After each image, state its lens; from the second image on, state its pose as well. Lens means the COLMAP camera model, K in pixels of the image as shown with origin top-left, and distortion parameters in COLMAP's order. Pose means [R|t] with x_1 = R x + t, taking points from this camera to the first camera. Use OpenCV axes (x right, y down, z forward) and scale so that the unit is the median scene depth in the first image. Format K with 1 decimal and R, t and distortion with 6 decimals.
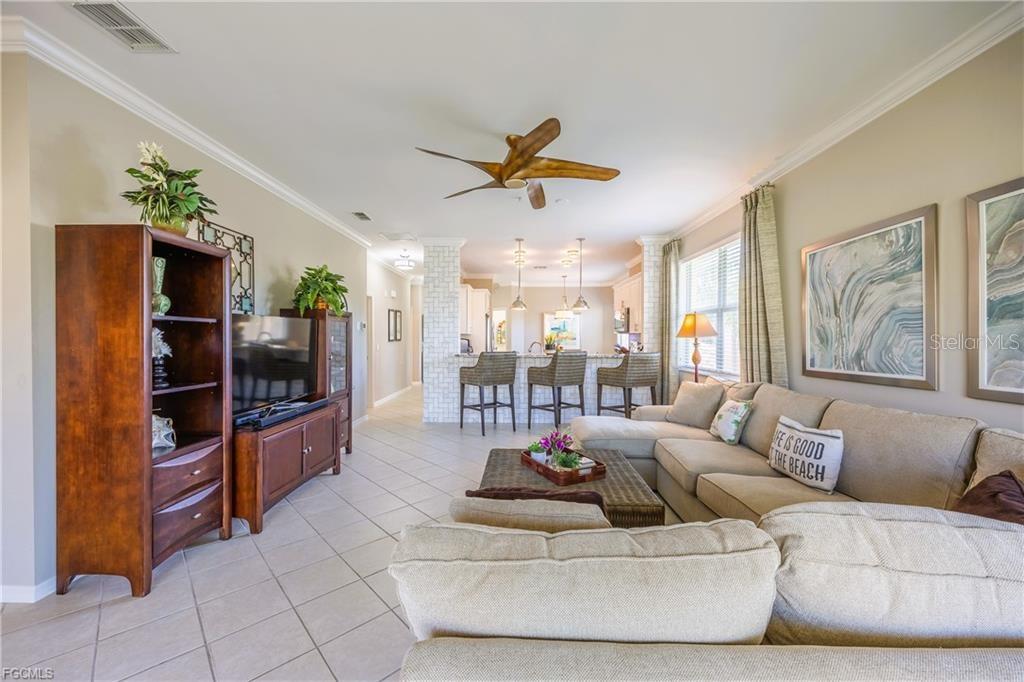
lens RADIAL K [[400.6, 0, 512.0], [0, 400.6, 350.2], [0, 0, 1]] dist [0.006499, -0.000136]
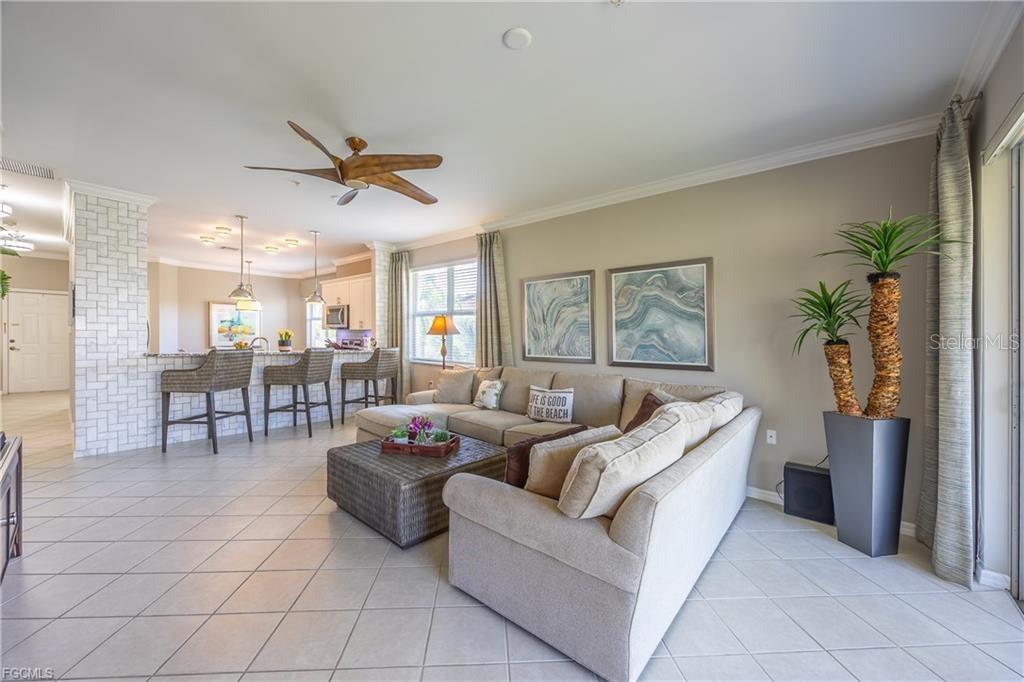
lens RADIAL K [[401.4, 0, 511.2], [0, 401.4, 337.8], [0, 0, 1]] dist [0.004473, 0.000177]
pose [[0.643494, 0.006303, 0.765425, -0.489973], [0.010003, 0.999811, -0.016643, 0.000479], [-0.765386, 0.018366, 0.643310, 0.031091]]
